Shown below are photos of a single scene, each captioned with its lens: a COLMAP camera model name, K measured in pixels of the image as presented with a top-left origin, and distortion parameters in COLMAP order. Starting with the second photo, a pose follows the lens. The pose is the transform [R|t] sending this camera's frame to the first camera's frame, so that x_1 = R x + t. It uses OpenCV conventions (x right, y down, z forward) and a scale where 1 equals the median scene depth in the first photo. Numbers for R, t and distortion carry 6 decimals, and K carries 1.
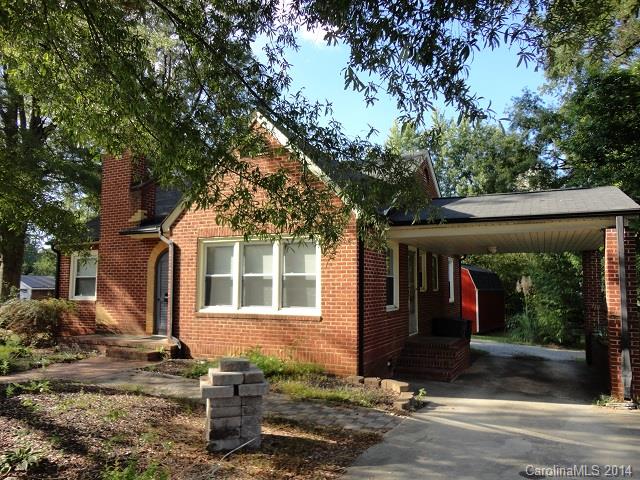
lens RADIAL K [[481.0, 0, 321.6], [0, 481.0, 237.4], [0, 0, 1]] dist [0.006993, 0.003440]
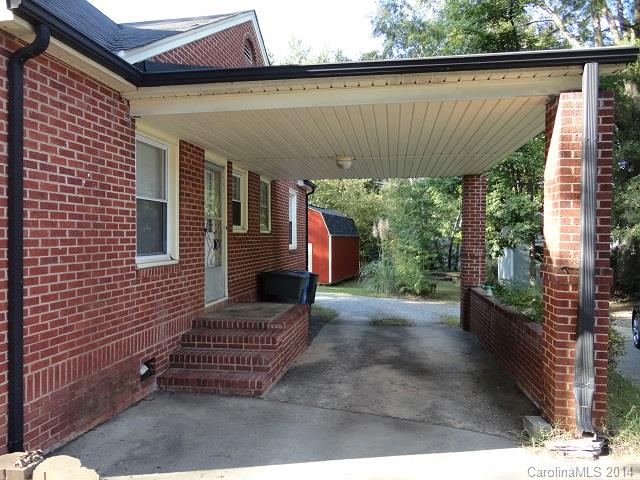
lens RADIAL K [[481.0, 0, 319.7], [0, 481.0, 240.1], [0, 0, 1]] dist [0.006993, 0.003440]
pose [[0.961198, -0.009135, 0.275710, 0.155581], [-0.021220, 0.994042, 0.106915, 0.059859], [-0.275044, -0.108617, 0.955277, 0.416942]]
